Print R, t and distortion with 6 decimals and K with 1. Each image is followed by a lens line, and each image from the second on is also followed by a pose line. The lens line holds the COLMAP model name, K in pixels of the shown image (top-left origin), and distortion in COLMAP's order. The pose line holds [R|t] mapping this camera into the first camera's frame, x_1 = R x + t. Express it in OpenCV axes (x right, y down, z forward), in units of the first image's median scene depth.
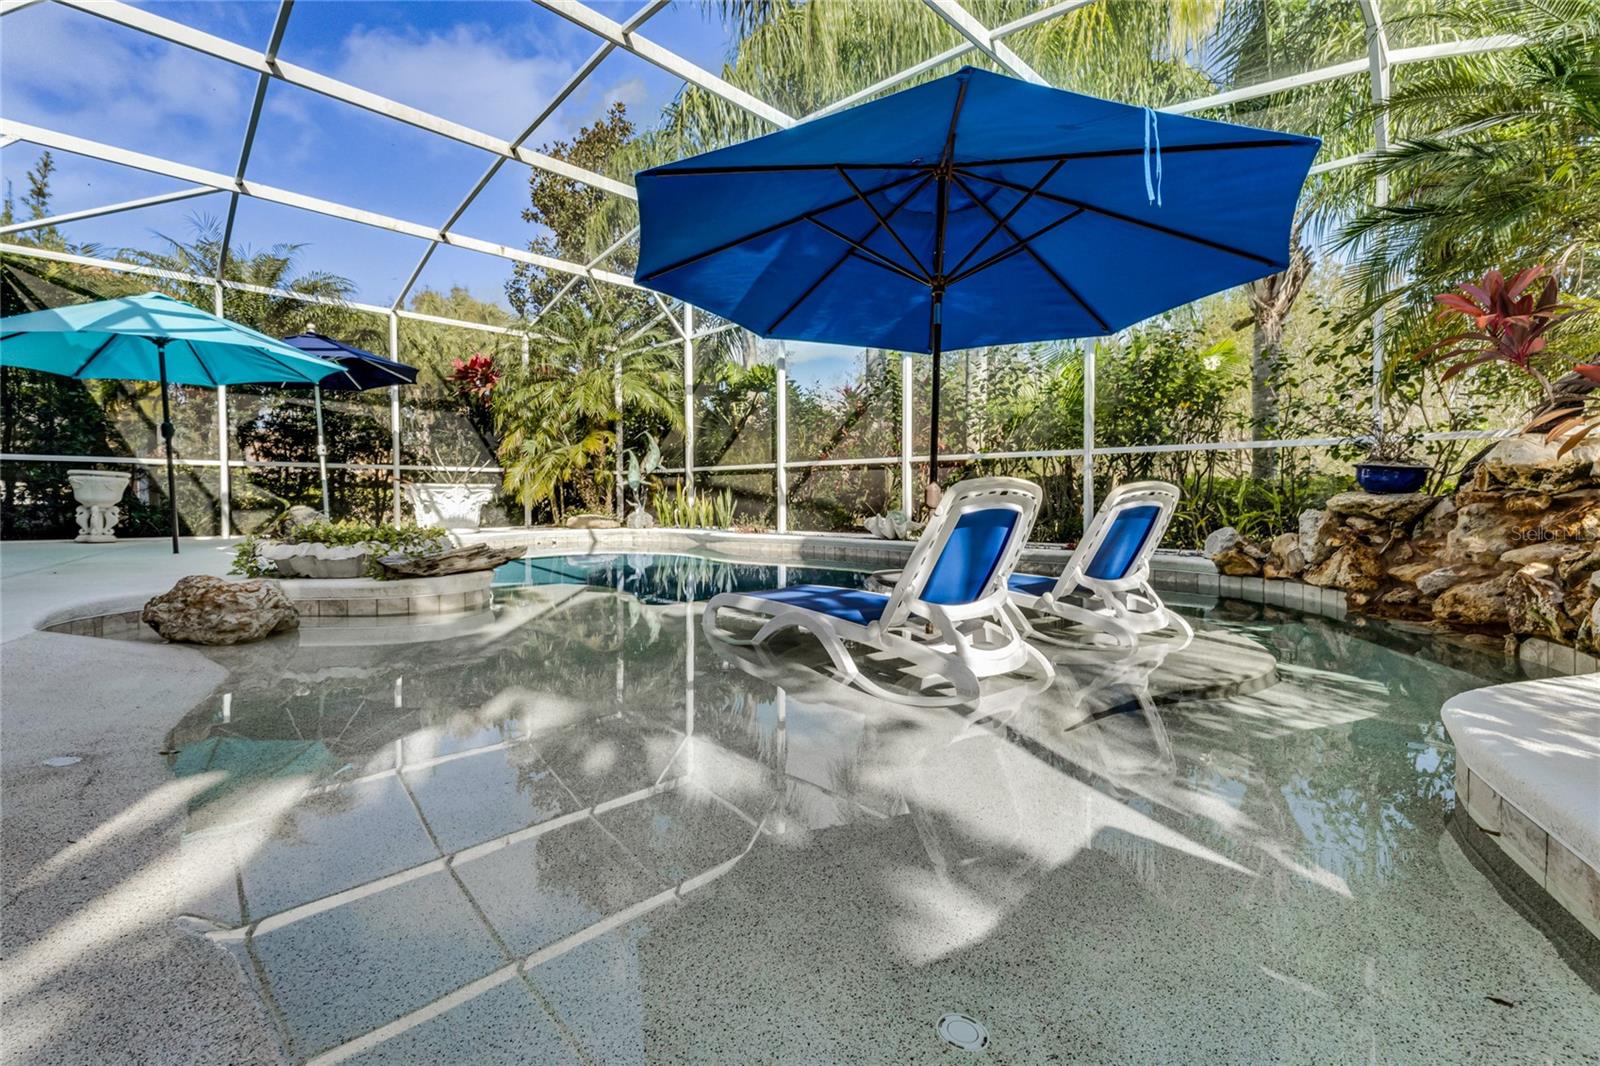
lens RADIAL K [[652.2, 0, 829.2], [0, 652.2, 527.8], [0, 0, 1]] dist [0.000583, 0.000182]
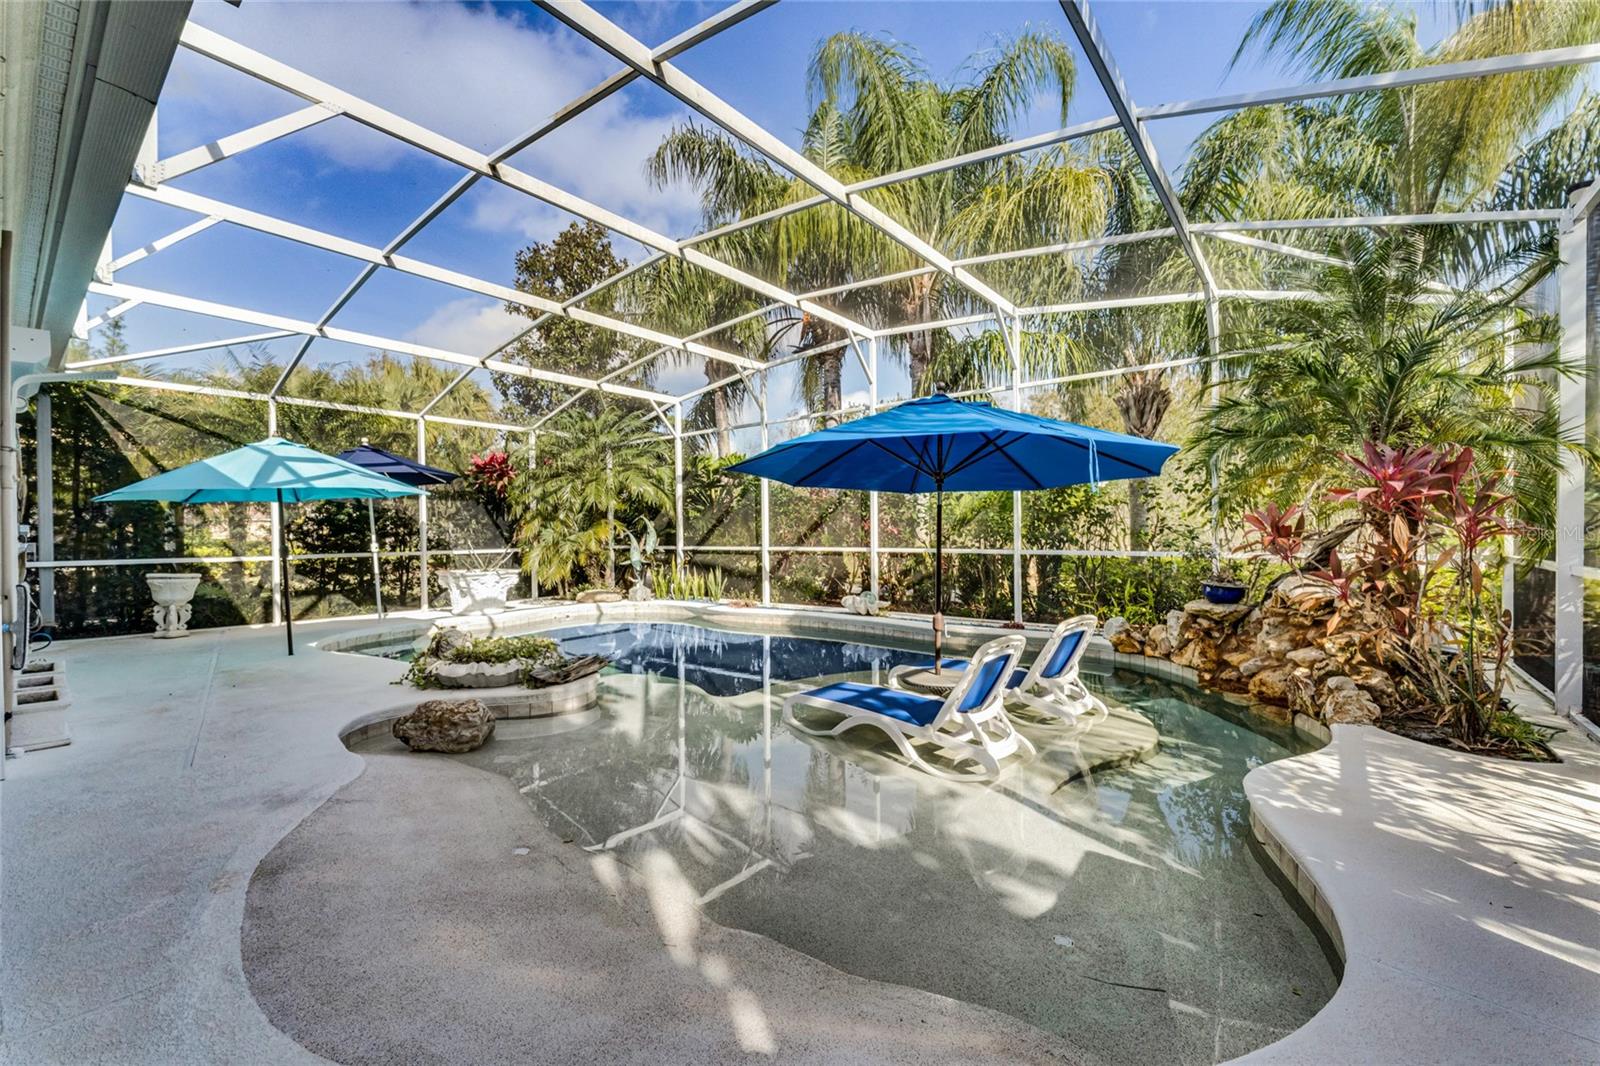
lens RADIAL K [[639.1, 0, 800.0], [0, 639.1, 533.0], [0, 0, 1]] dist [0.000674, 0.000030]
pose [[0.993270, -0.010078, 0.115380, -0.272344], [0.011825, 0.999825, -0.014474, -0.200323], [-0.115214, 0.015741, 0.993216, -0.346507]]
